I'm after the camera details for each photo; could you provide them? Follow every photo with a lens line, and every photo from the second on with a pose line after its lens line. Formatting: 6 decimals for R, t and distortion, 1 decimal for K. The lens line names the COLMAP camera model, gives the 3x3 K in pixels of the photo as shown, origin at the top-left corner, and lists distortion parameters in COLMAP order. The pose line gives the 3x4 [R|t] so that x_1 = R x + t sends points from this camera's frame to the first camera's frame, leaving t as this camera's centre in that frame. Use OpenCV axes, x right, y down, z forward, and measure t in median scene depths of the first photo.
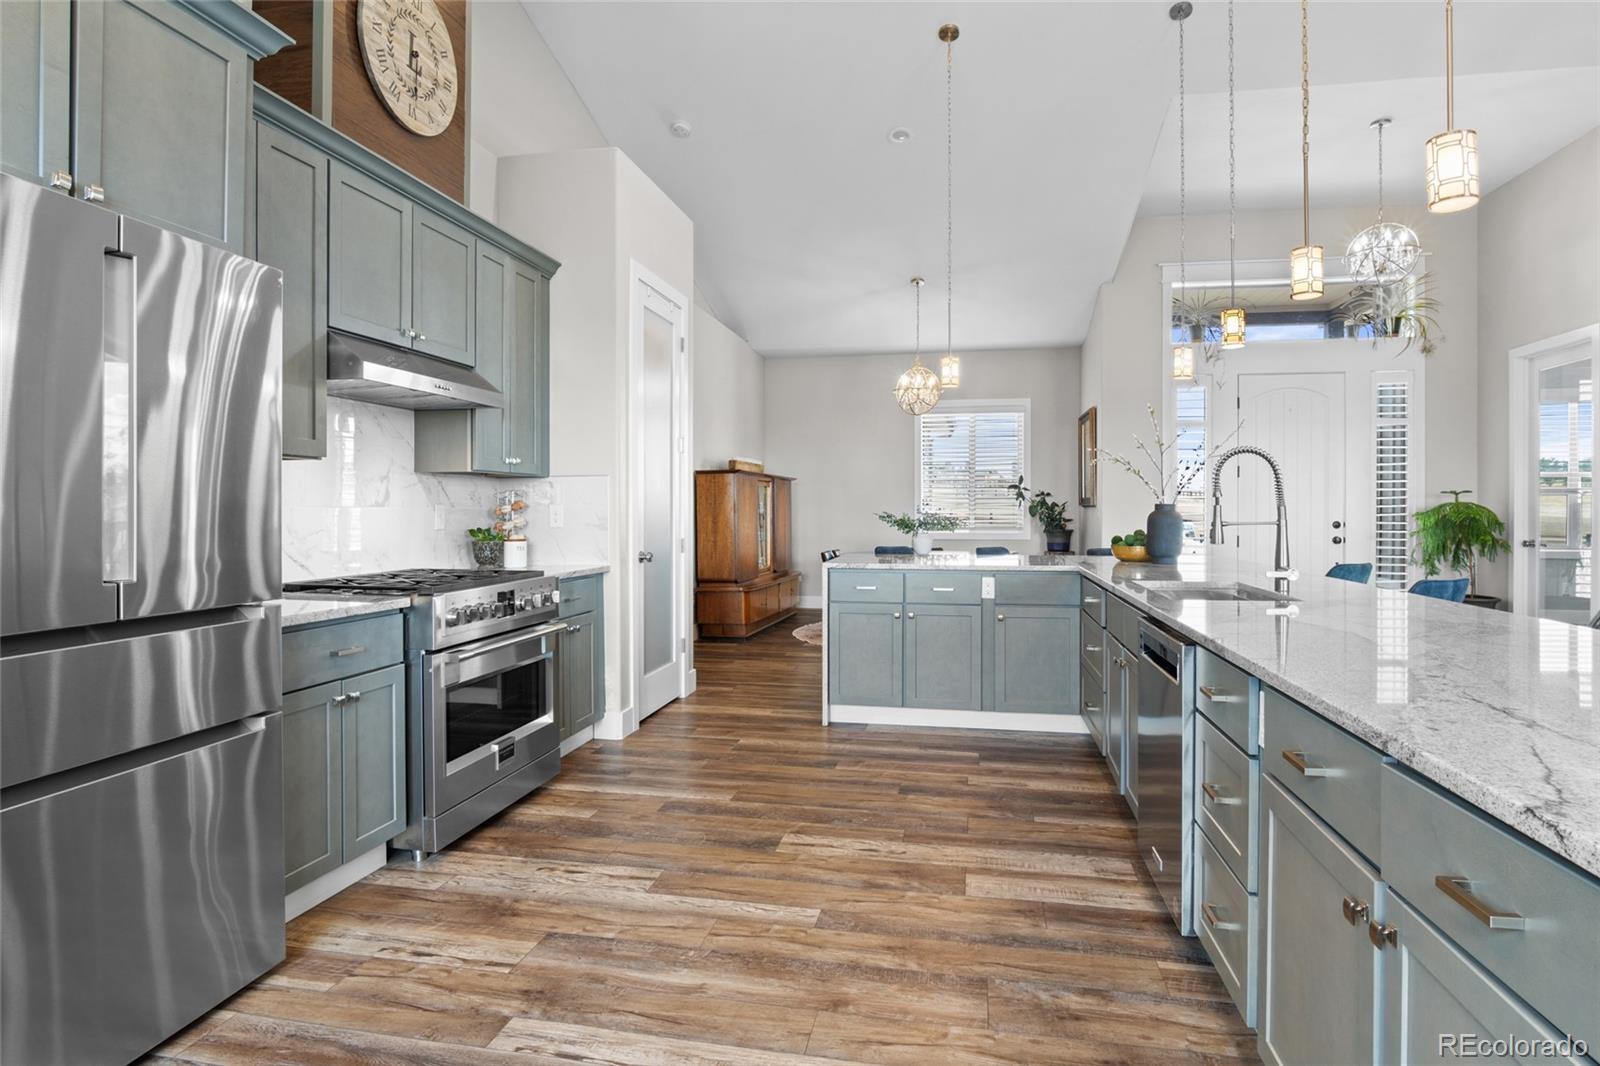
lens RADIAL K [[879.6, 0, 802.5], [0, 879.6, 518.1], [0, 0, 1]] dist [-0.031808, 0.005525]
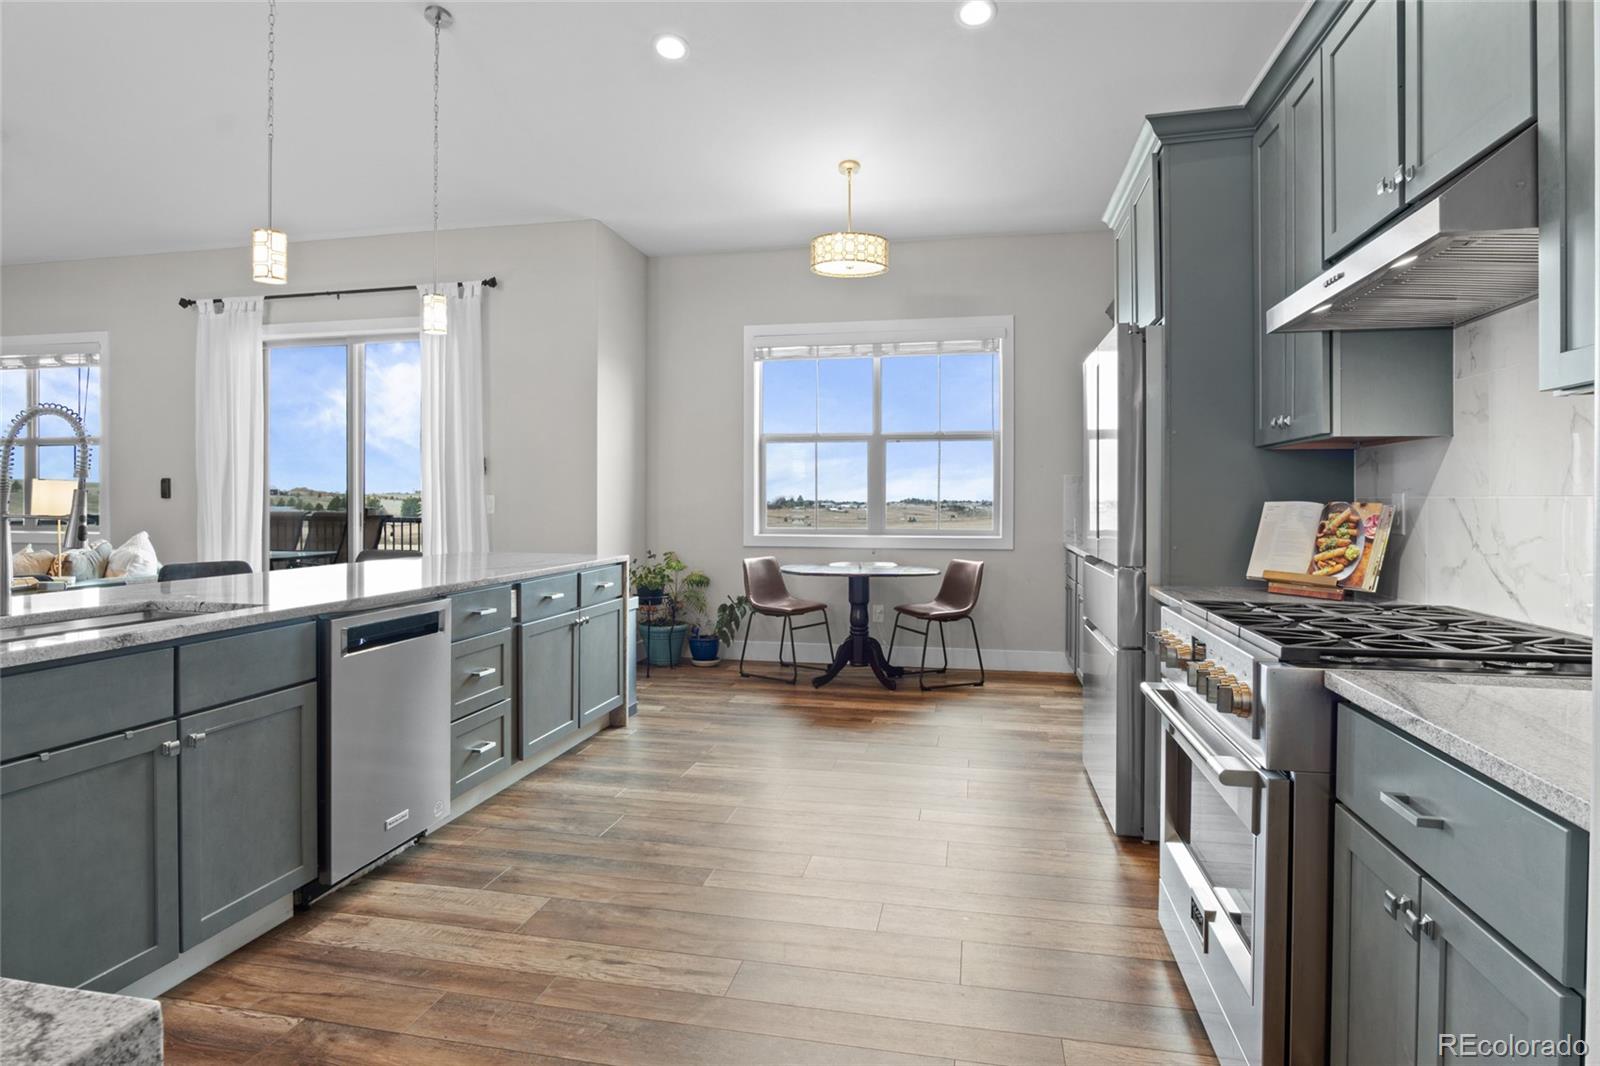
lens RADIAL K [[879.6, 0, 791.0], [0, 879.6, 506.1], [0, 0, 1]] dist [-0.031808, 0.005525]
pose [[-0.999851, -0.003699, 0.016855, -0.076221], [-0.003459, 0.999892, 0.014253, -0.012785], [-0.016906, 0.014193, -0.999756, 1.582131]]
